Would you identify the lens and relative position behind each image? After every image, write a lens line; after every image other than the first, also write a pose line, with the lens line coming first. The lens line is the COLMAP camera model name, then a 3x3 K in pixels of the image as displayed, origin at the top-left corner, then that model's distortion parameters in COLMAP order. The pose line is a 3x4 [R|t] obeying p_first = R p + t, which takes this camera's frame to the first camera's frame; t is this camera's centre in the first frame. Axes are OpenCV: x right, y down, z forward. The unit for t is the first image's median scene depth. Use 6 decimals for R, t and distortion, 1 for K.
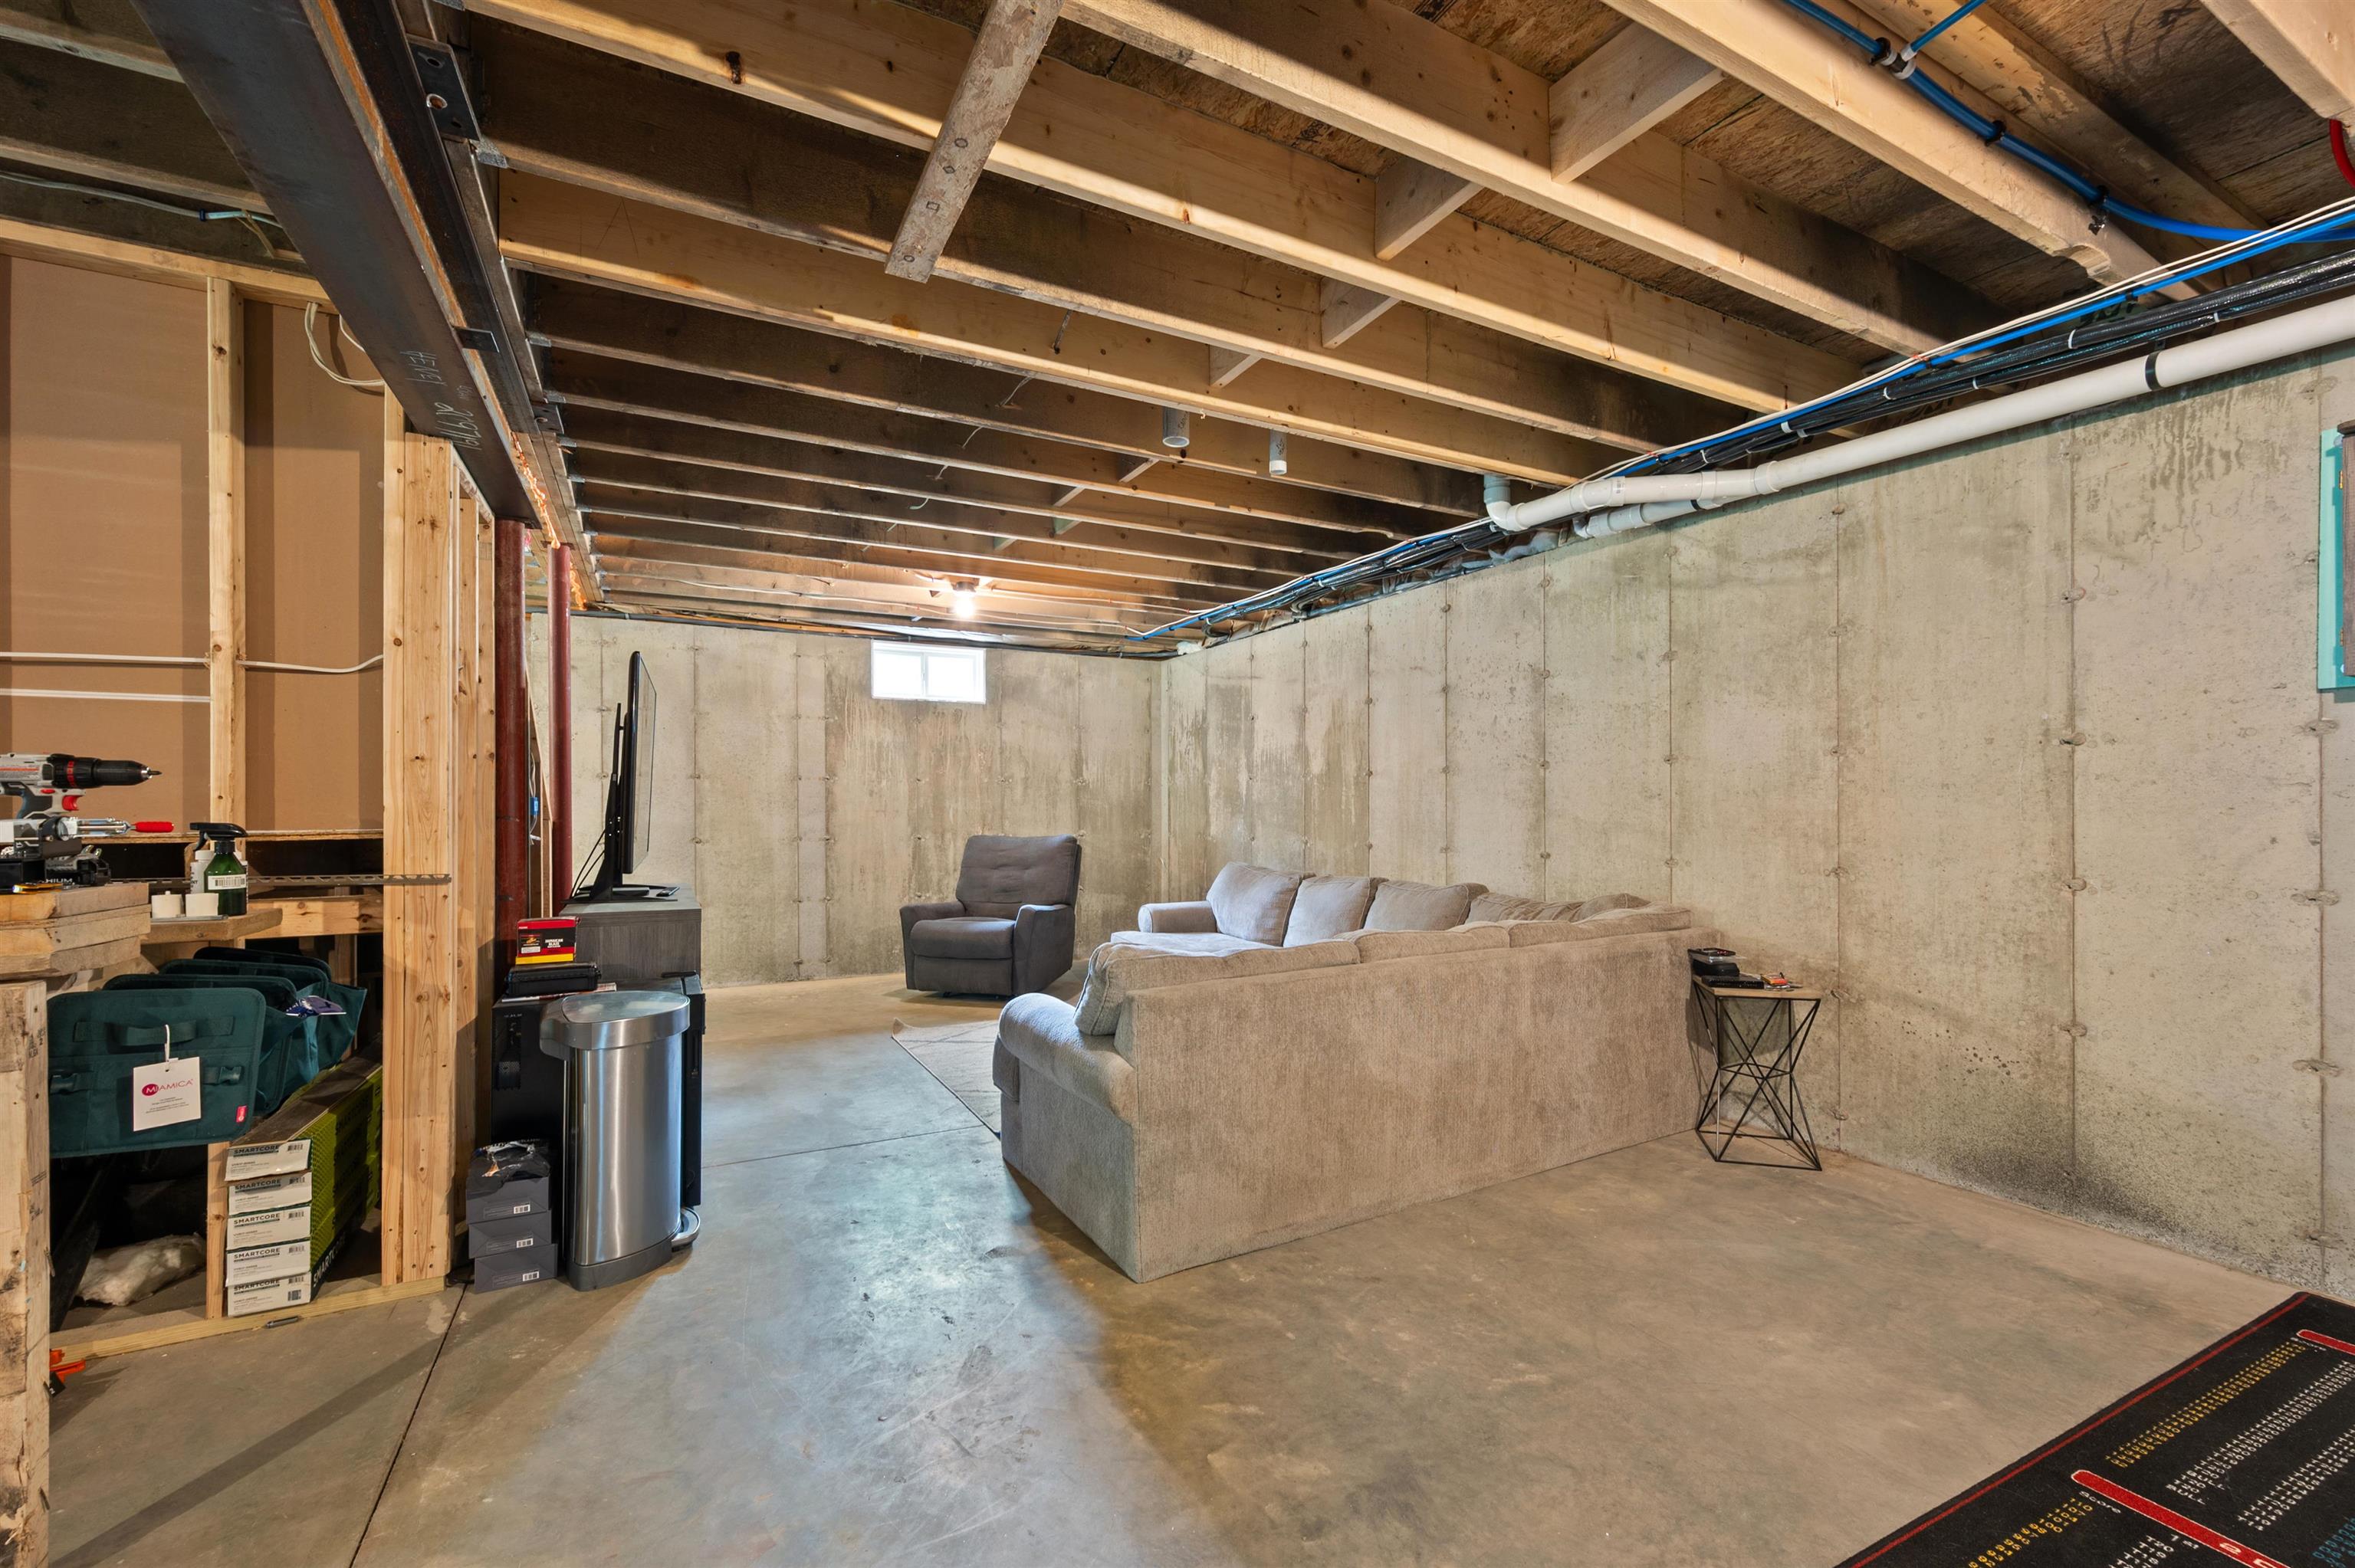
lens RADIAL K [[957.2, 0, 1172.2], [0, 957.2, 803.3], [0, 0, 1]] dist [-0.001895, -0.000239]
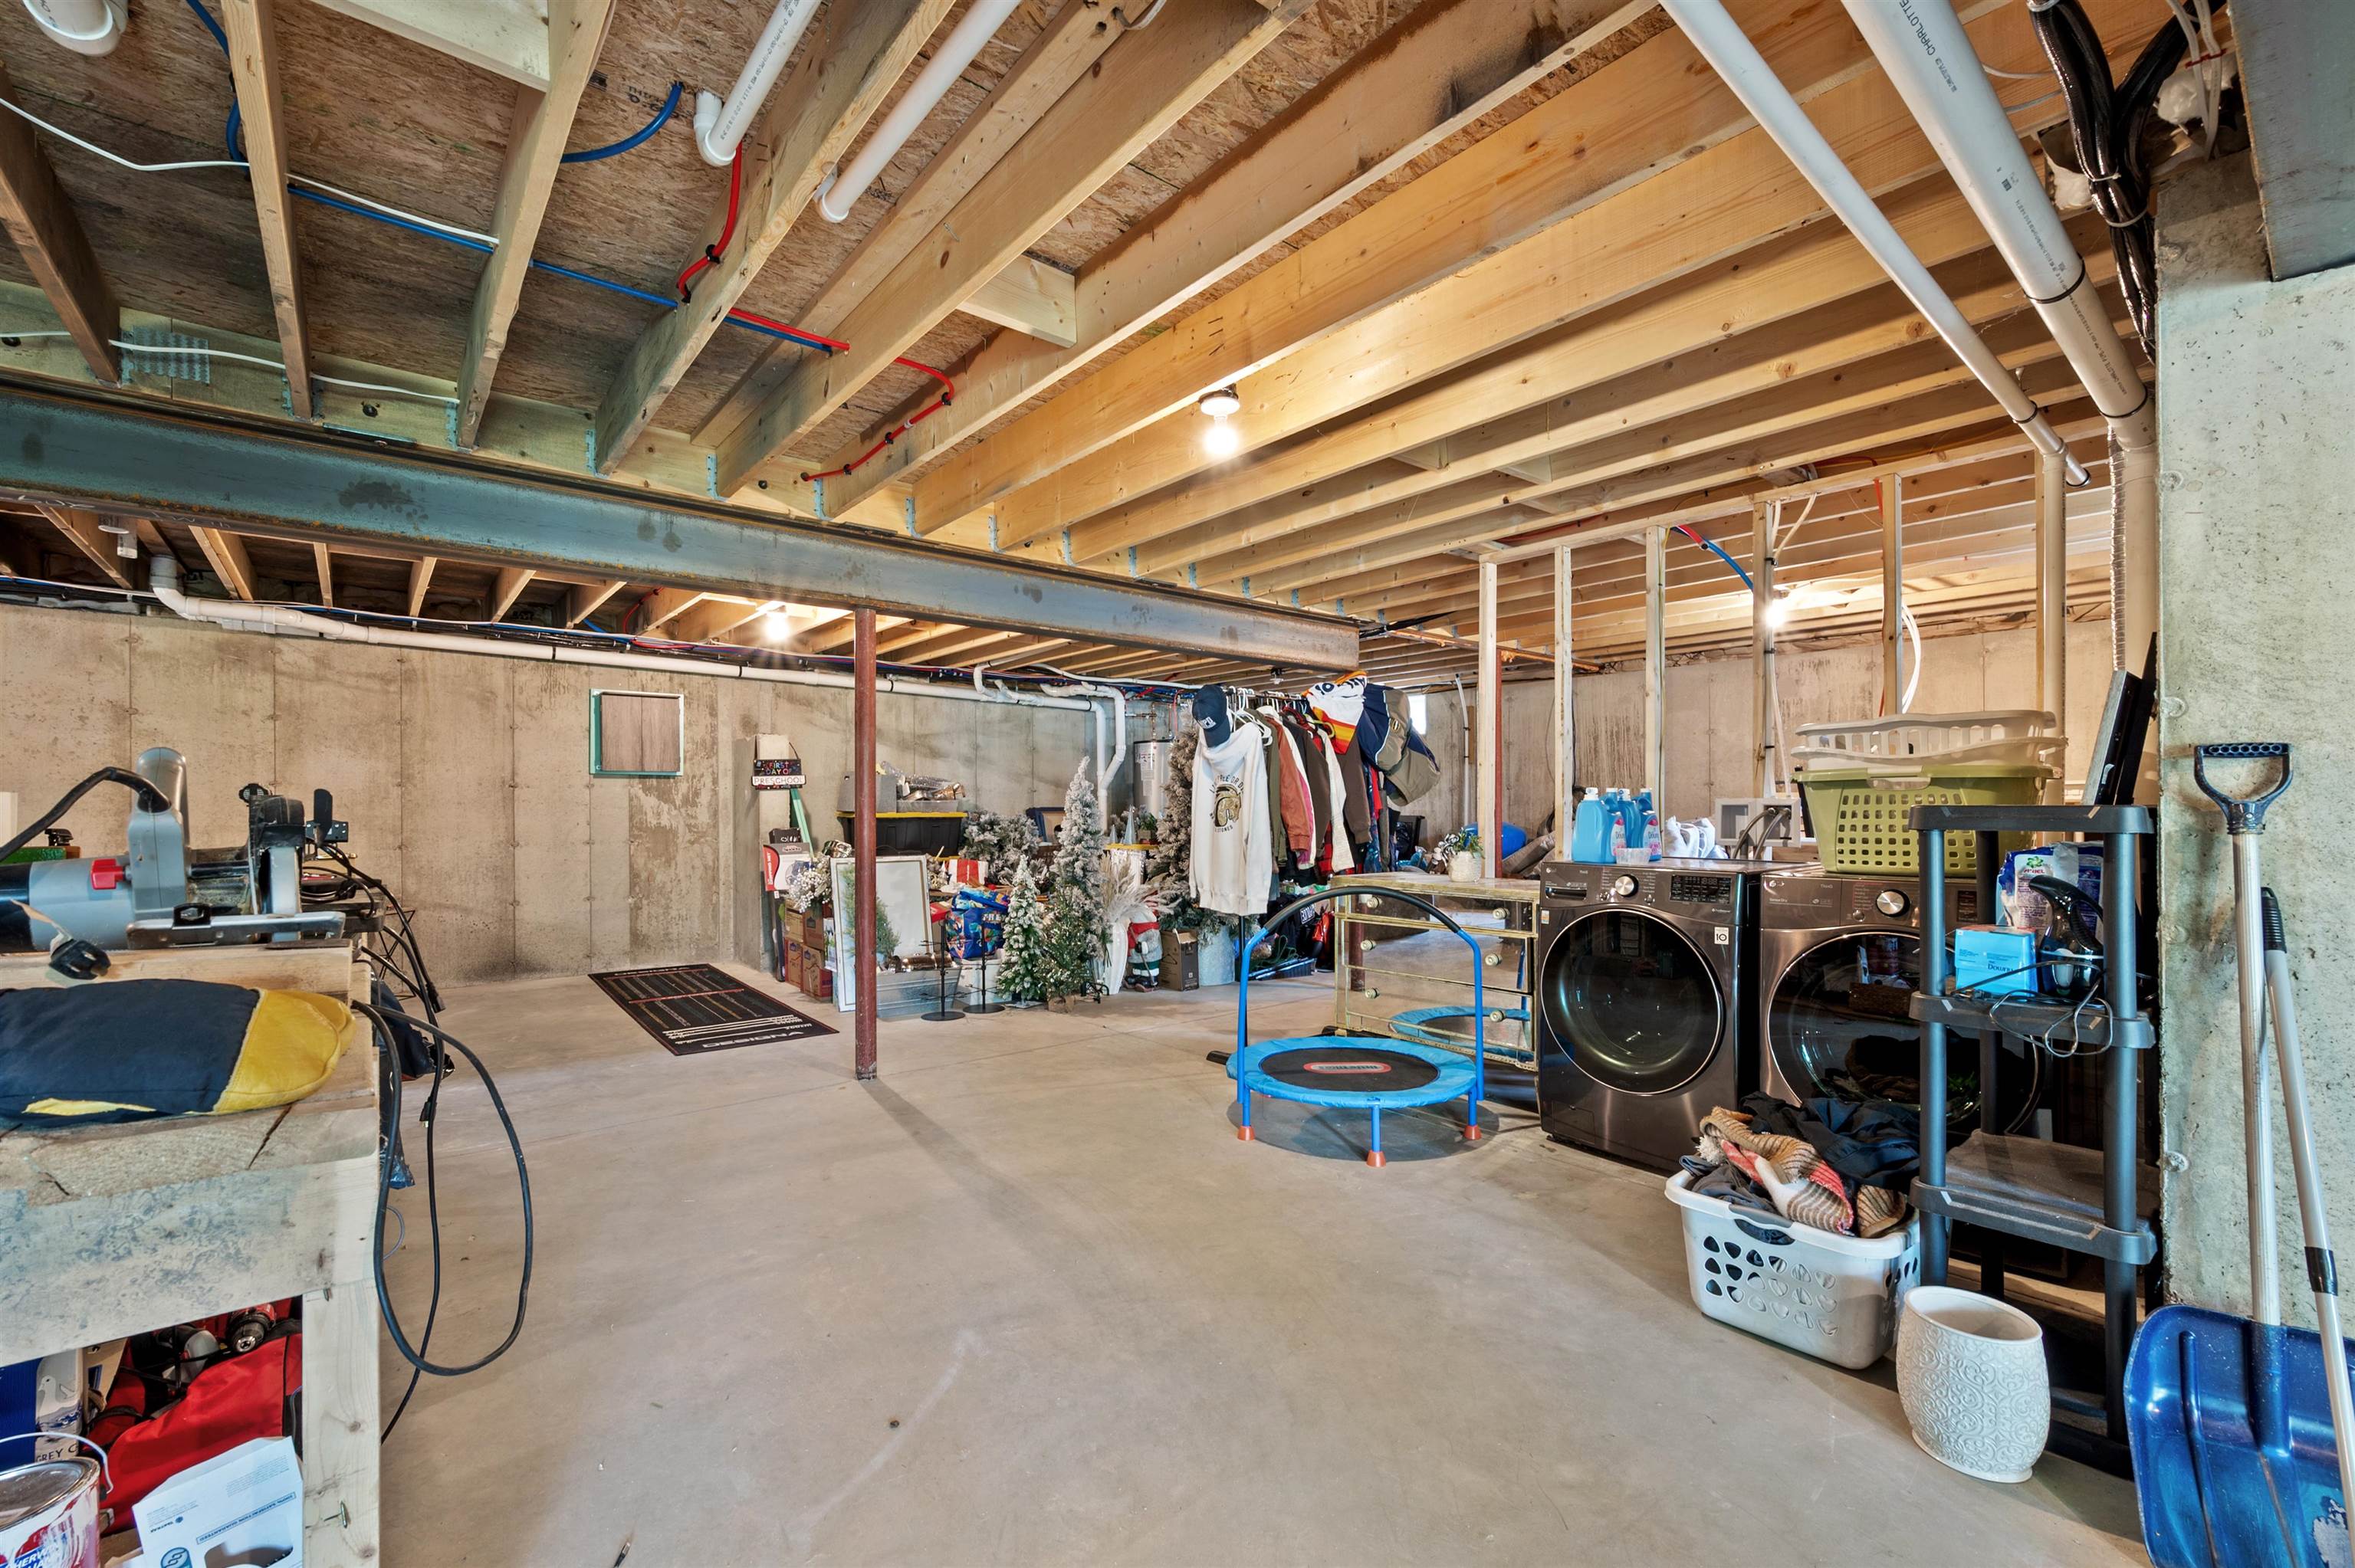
lens RADIAL K [[957.2, 0, 1184.5], [0, 957.2, 802.8], [0, 0, 1]] dist [-0.001895, -0.000239]
pose [[-0.235252, 0.005055, 0.971921, -1.545550], [0.001758, 0.999987, -0.004775, -0.006472], [-0.971933, 0.000586, -0.235257, -0.082091]]
